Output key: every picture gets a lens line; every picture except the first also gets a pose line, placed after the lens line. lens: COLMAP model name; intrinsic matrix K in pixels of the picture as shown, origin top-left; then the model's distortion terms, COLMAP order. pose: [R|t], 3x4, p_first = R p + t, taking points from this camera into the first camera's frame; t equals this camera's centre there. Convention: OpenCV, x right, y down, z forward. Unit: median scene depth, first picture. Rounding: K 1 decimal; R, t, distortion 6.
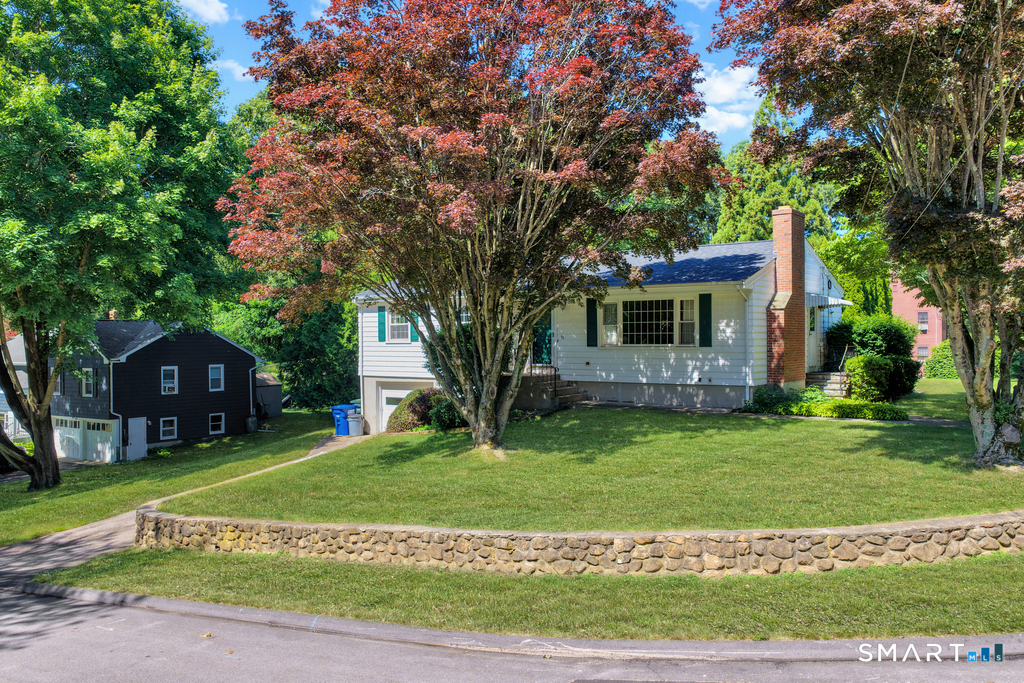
lens RADIAL K [[845.3, 0, 512.0], [0, 845.3, 341.5], [0, 0, 1]] dist [-0.013577, -0.005153]
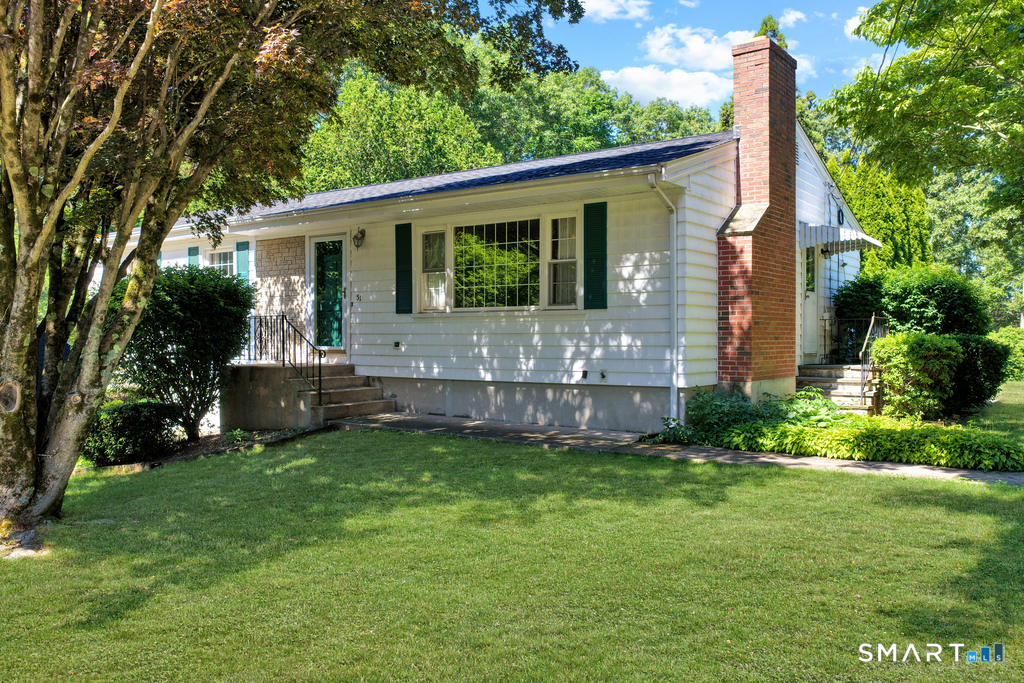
lens RADIAL K [[845.3, 0, 512.0], [0, 845.3, 341.5], [0, 0, 1]] dist [-0.013577, -0.005153]
pose [[0.999976, 0.006650, -0.002138, 0.176534], [-0.006657, 0.999973, -0.003218, 0.026639], [0.002116, 0.003232, 0.999993, 0.486612]]
